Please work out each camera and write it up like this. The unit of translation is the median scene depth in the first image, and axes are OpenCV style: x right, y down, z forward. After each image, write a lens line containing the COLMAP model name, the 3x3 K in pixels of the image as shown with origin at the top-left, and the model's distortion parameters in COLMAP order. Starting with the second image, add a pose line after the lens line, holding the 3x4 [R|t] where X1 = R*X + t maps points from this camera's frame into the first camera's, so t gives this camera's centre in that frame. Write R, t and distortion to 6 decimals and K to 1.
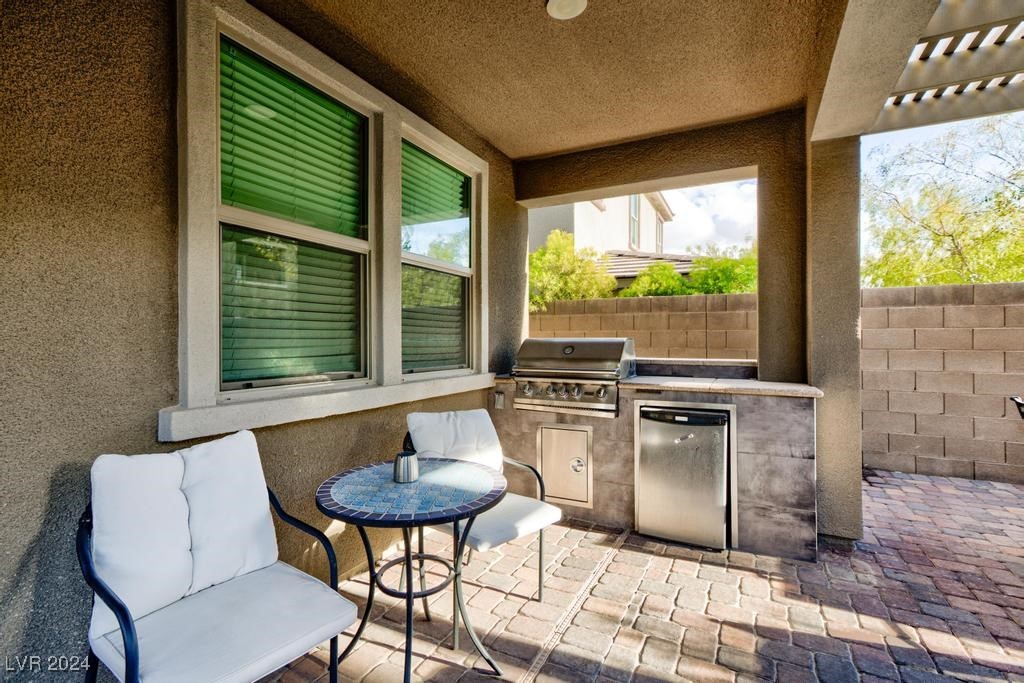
lens RADIAL K [[471.6, 0, 512.3], [0, 471.6, 339.7], [0, 0, 1]] dist [0.007031, 0.004138]
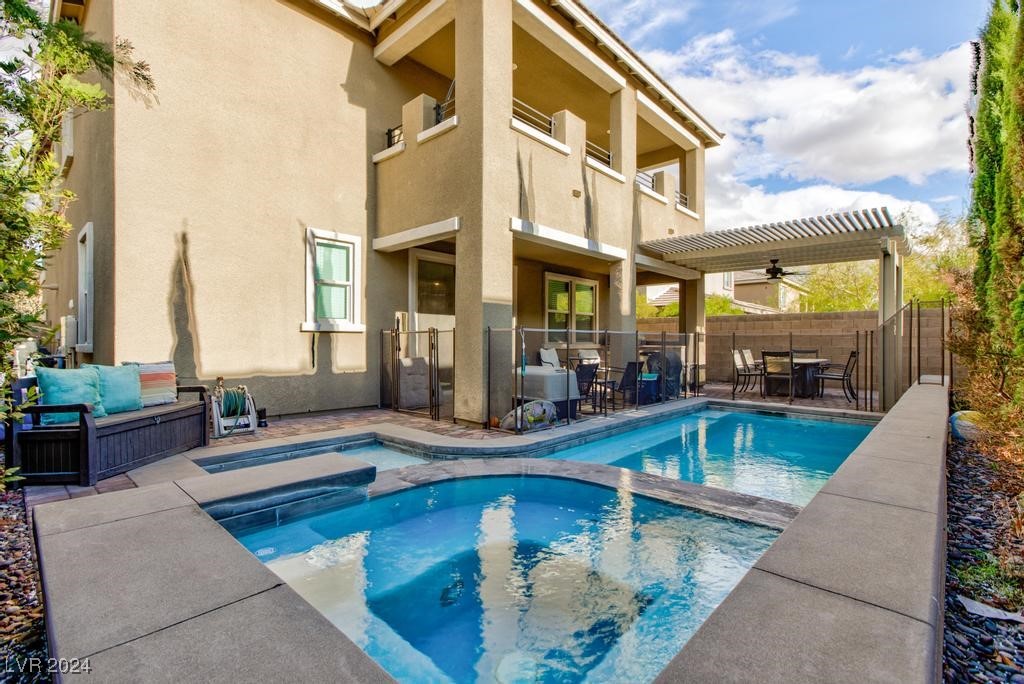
lens RADIAL K [[471.6, 0, 511.4], [0, 471.6, 340.8], [0, 0, 1]] dist [0.007031, 0.004138]
pose [[0.961510, 0.003501, -0.274749, 0.284196], [-0.003092, 0.999993, 0.001922, 0.047686], [0.274754, -0.000999, 0.961514, -2.467714]]
